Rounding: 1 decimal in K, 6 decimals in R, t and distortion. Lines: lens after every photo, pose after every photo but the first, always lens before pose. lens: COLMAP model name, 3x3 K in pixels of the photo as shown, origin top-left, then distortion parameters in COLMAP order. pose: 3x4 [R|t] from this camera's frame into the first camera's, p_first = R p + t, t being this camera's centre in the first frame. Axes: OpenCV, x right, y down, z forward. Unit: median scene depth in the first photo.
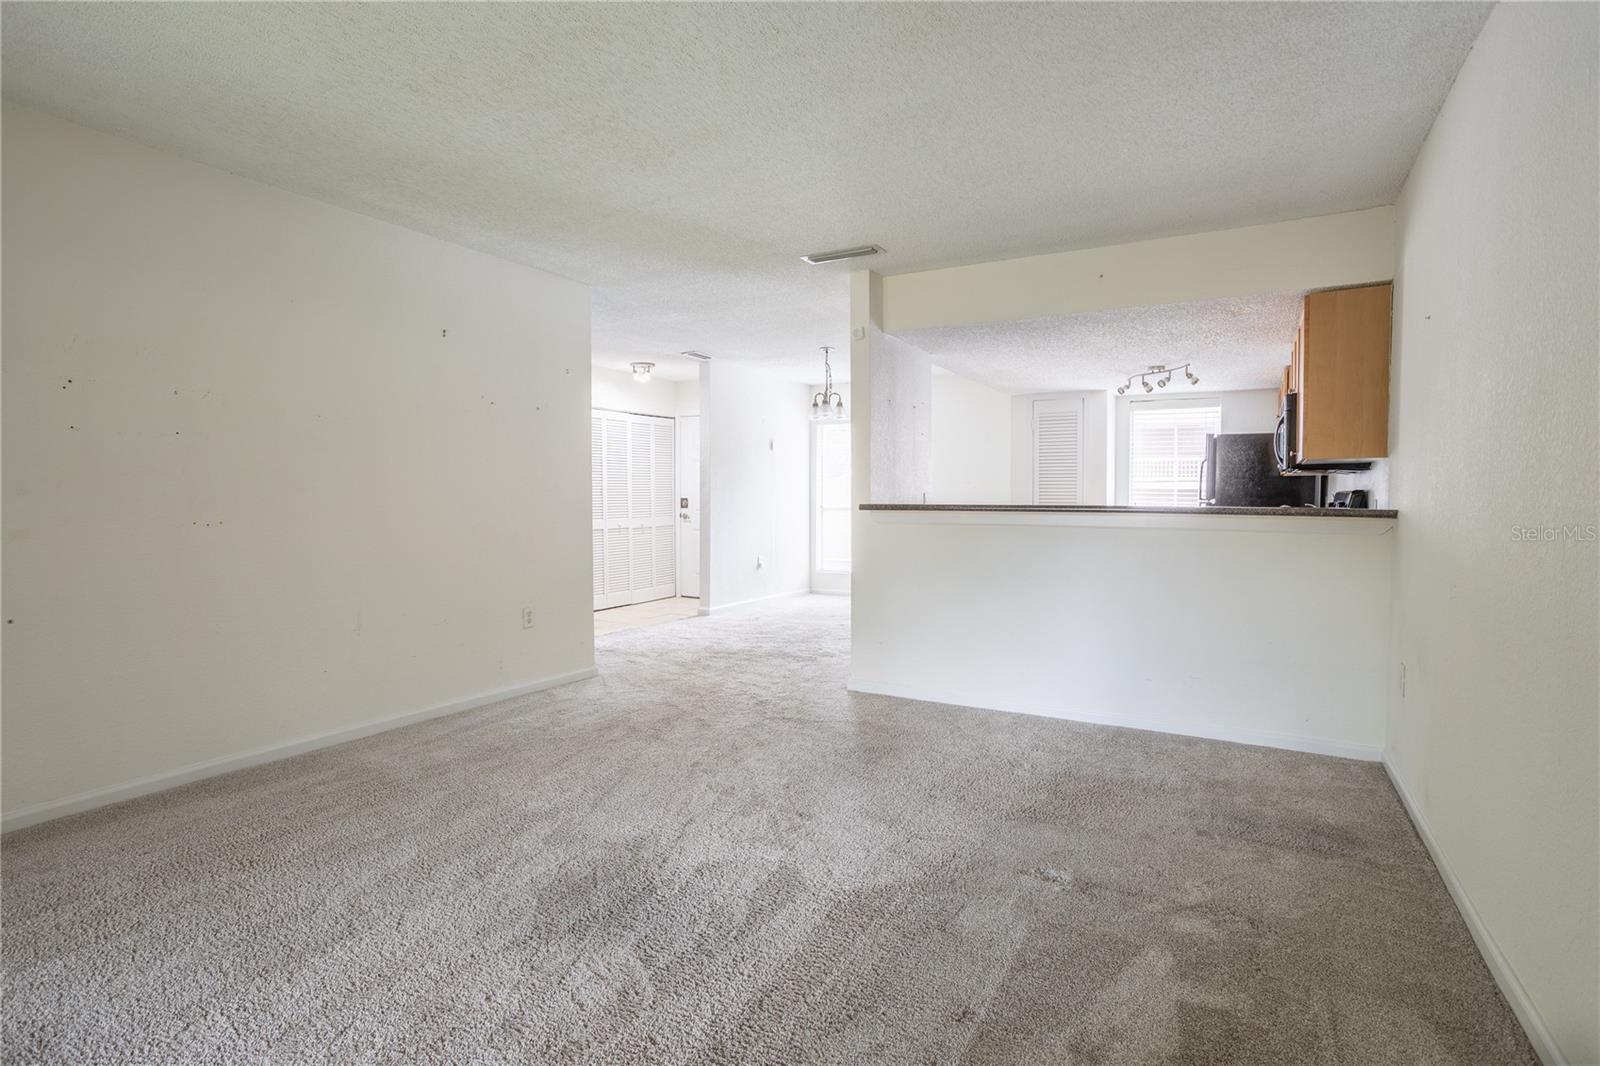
lens RADIAL K [[773.5, 0, 792.5], [0, 773.5, 533.1], [0, 0, 1]] dist [-0.047318, 0.025457]
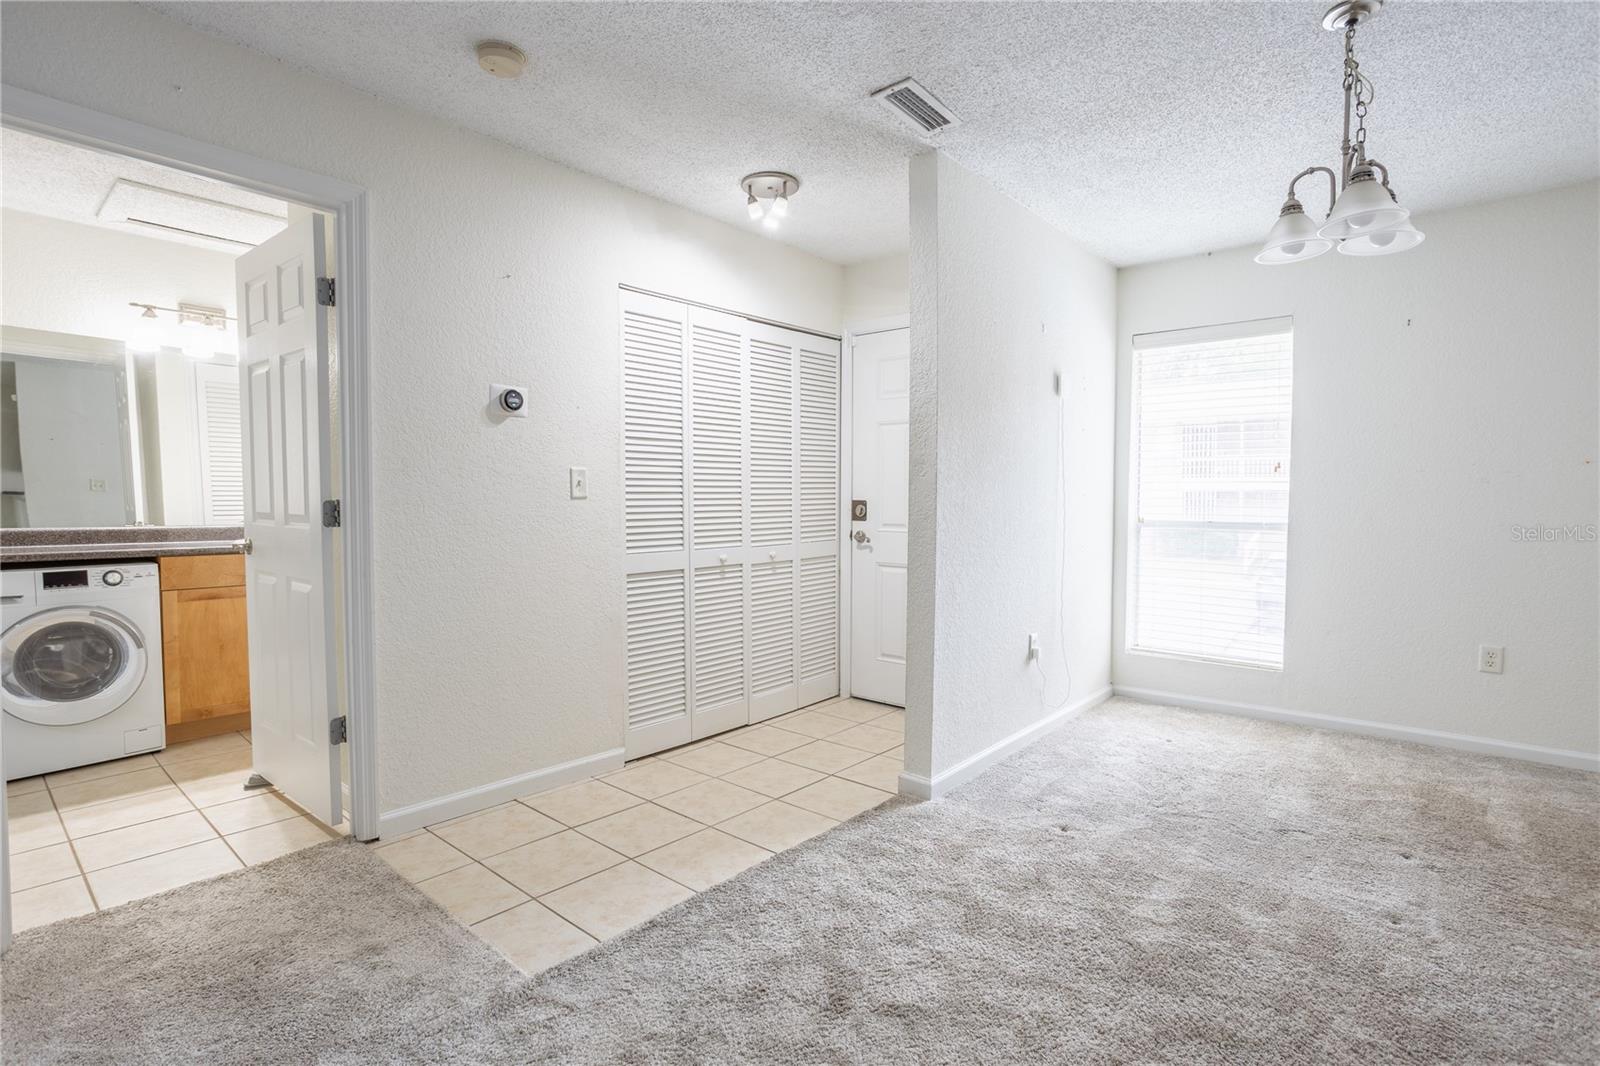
lens RADIAL K [[773.5, 0, 792.5], [0, 773.5, 533.1], [0, 0, 1]] dist [-0.047318, 0.025457]
pose [[0.981123, 0.009539, -0.193149, -0.100611], [-0.009841, 0.999951, -0.000608, -0.027508], [0.193134, 0.002498, 0.981169, 0.592724]]
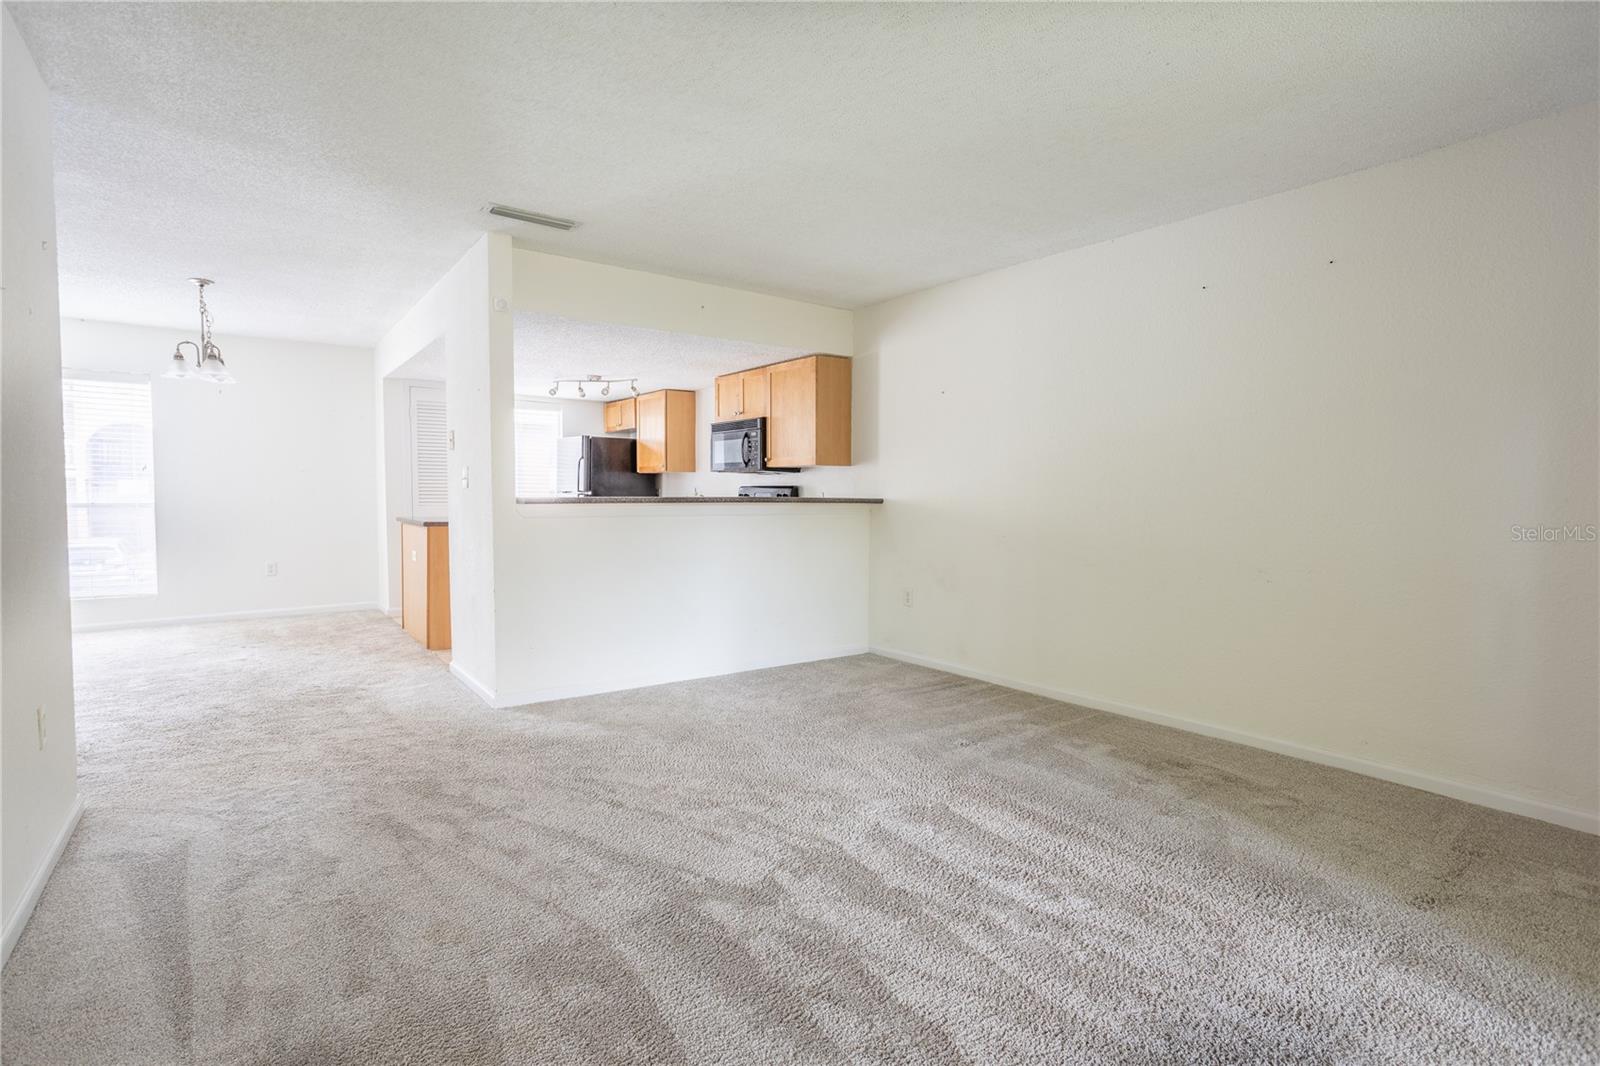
lens RADIAL K [[769.0, 0, 769.4], [0, 769.0, 526.9], [0, 0, 1]] dist [-0.000361, 0.000357]
pose [[0.419849, -0.044693, 0.906493, -0.348210], [0.039100, 0.998750, 0.031132, -0.012234], [-0.906751, 0.022373, 0.421072, 0.204168]]
